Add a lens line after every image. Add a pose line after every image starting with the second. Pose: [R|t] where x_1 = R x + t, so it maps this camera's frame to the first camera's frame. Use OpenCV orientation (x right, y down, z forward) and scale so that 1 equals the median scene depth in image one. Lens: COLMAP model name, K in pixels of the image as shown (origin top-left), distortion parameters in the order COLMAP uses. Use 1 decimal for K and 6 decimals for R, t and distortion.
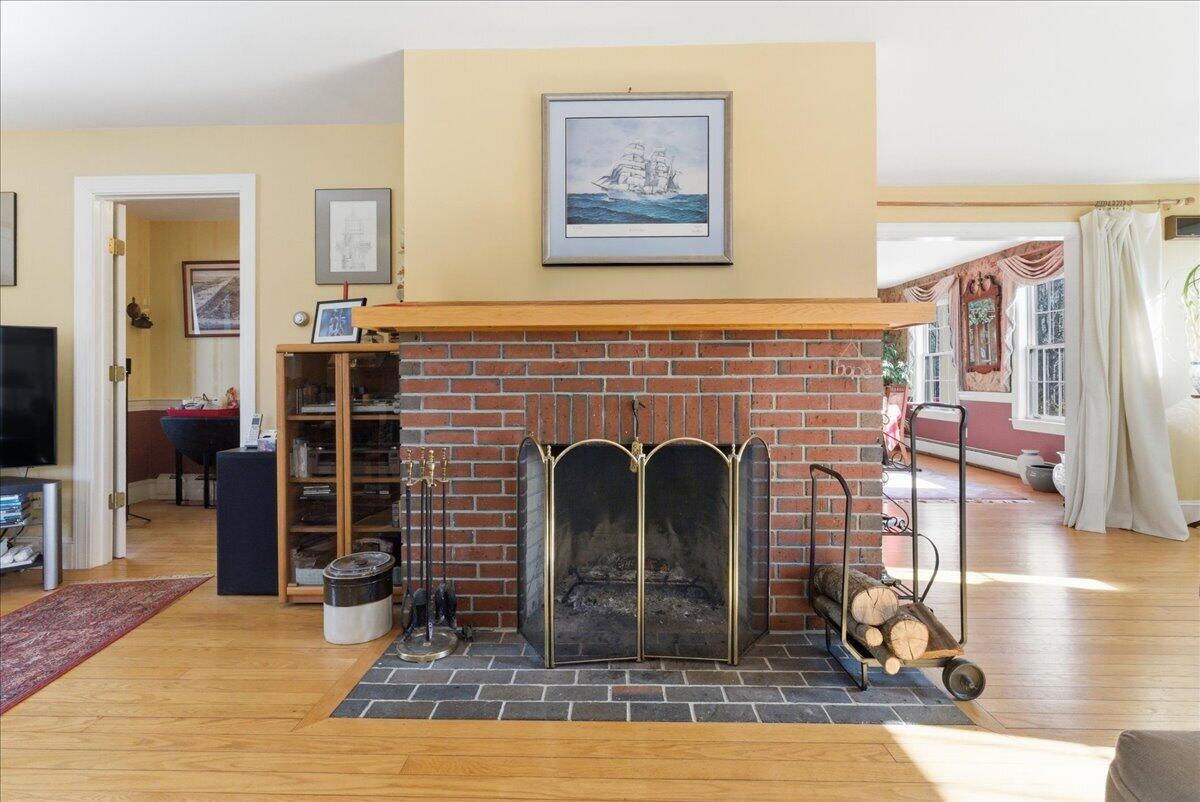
lens RADIAL K [[561.4, 0, 601.3], [0, 561.4, 376.6], [0, 0, 1]] dist [-0.003658, -0.000358]
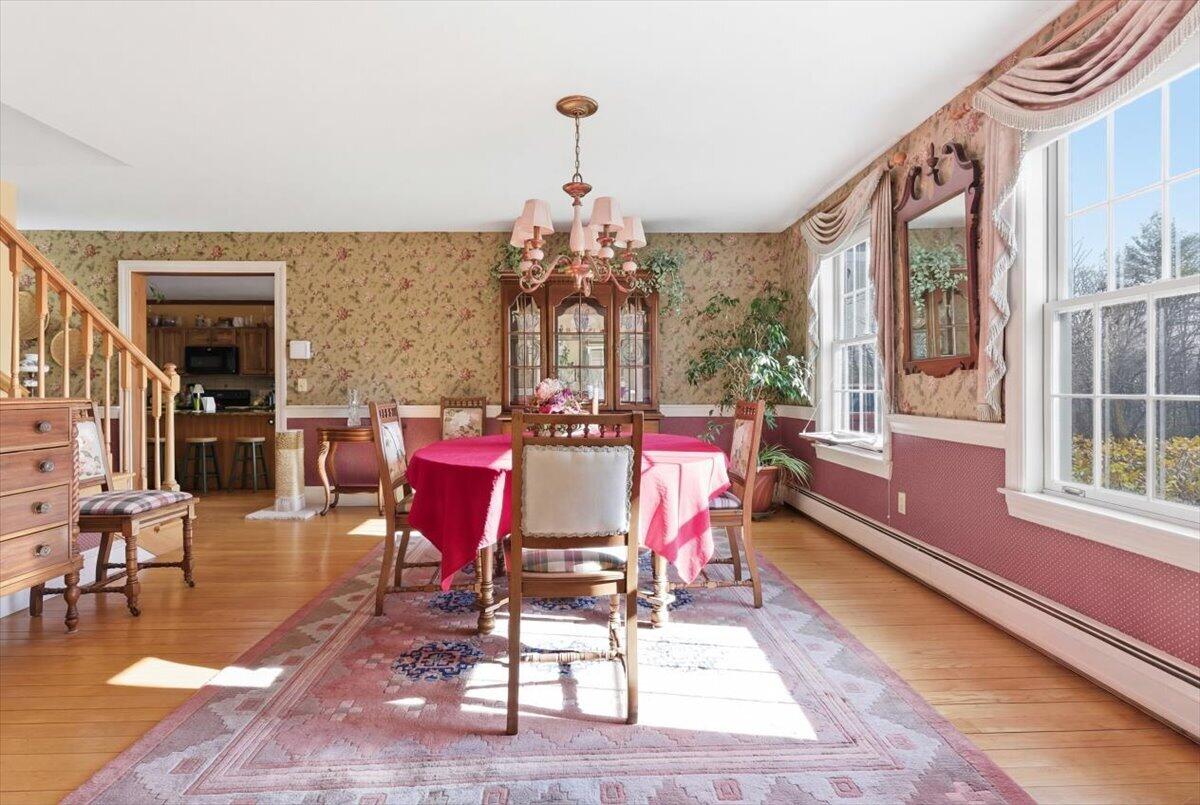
lens RADIAL K [[558.0, 0, 602.4], [0, 558.0, 392.8], [0, 0, 1]] dist [-0.001164, 0.000132]
pose [[0.999166, 0.001070, 0.040825, 0.405391], [-0.001464, 0.999953, 0.009620, 0.003477], [-0.040813, -0.009672, 0.999120, 0.580353]]
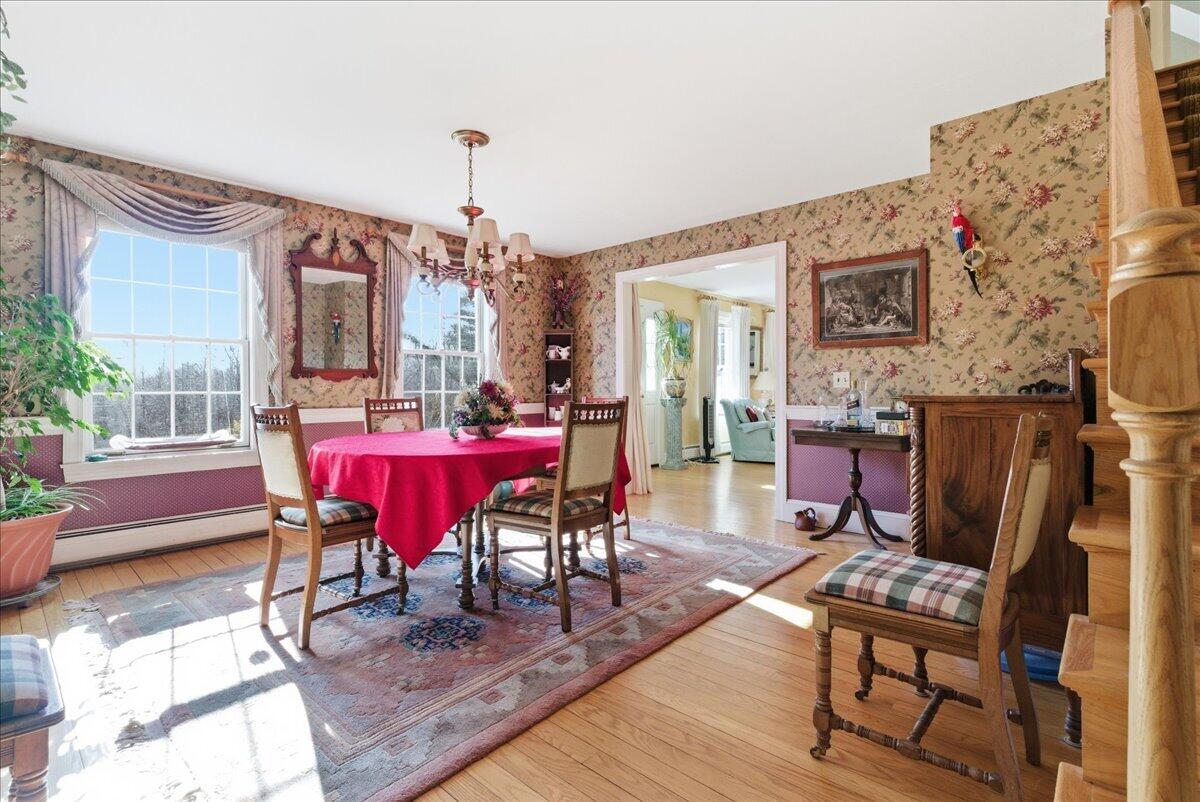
lens RADIAL K [[558.0, 0, 602.4], [0, 558.0, 391.3], [0, 0, 1]] dist [-0.001164, 0.000132]
pose [[-0.749431, -0.001960, 0.662080, -0.003074], [0.003469, 0.999970, 0.006887, 0.003169], [-0.662074, 0.007458, -0.749402, 1.304354]]
